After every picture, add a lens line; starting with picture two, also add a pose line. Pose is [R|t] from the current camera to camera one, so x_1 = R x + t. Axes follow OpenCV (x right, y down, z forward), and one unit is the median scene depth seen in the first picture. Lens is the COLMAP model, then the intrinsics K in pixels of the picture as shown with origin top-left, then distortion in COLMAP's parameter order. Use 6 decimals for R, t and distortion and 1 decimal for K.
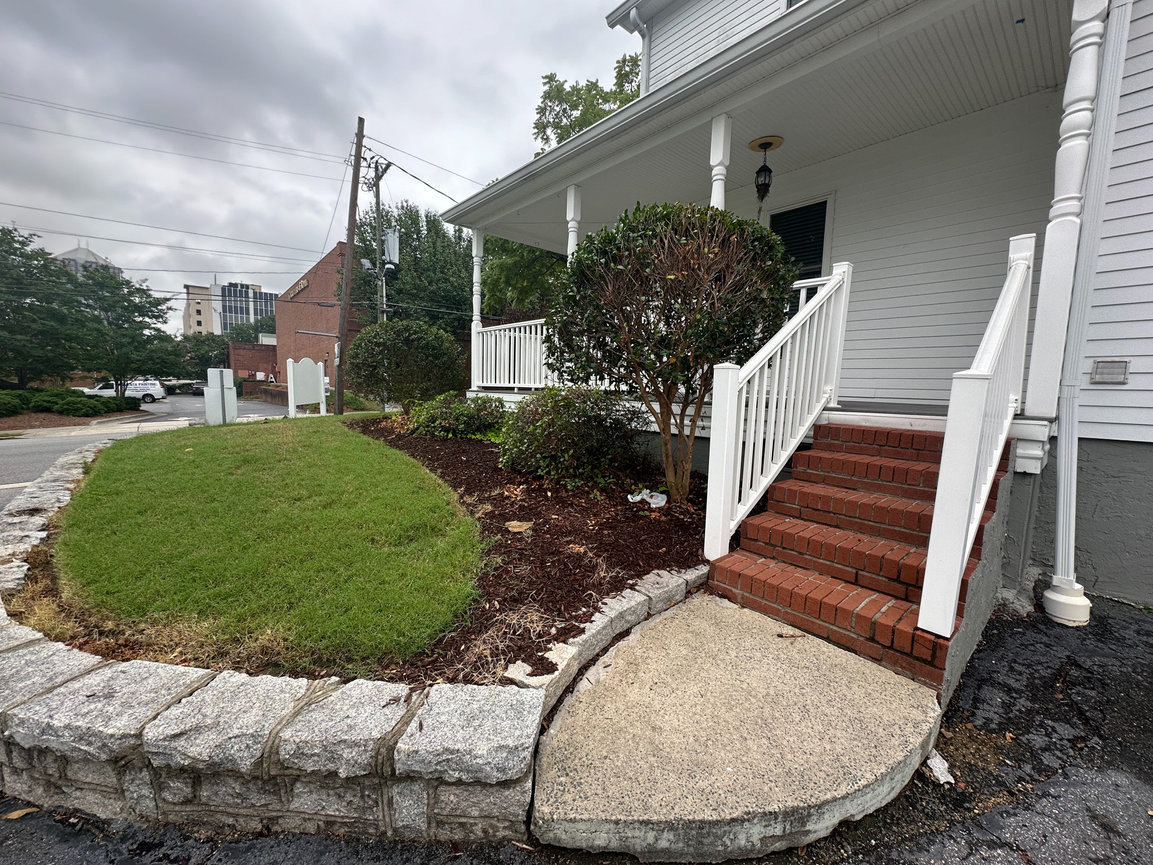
lens RADIAL K [[462.7, 0, 576.5], [0, 462.7, 432.5], [0, 0, 1]] dist [-0.001369, 0.000025]
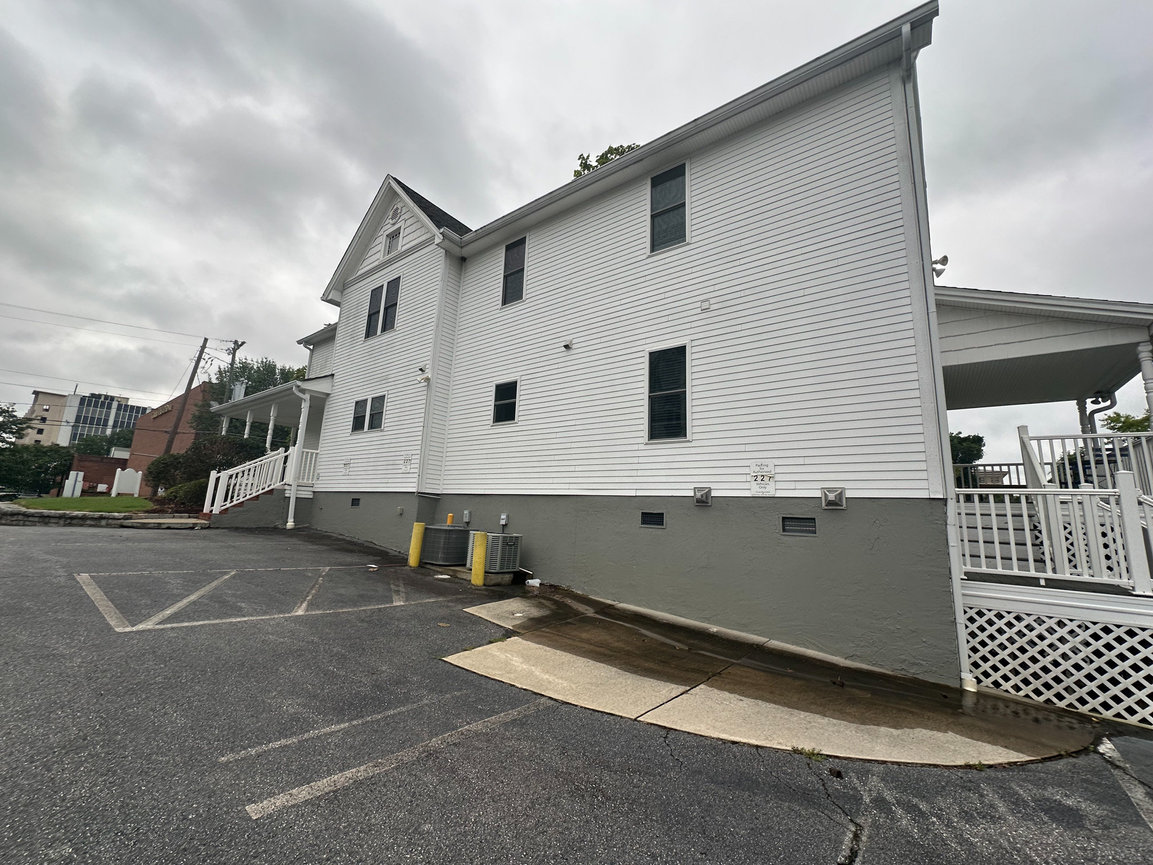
lens RADIAL K [[462.7, 0, 576.5], [0, 462.7, 432.5], [0, 0, 1]] dist [-0.001369, 0.000025]
pose [[0.980298, 0.054854, 0.189752, 0.090253], [-0.001414, 0.962588, -0.270964, 0.022193], [-0.197517, 0.265357, 0.943702, -0.127372]]
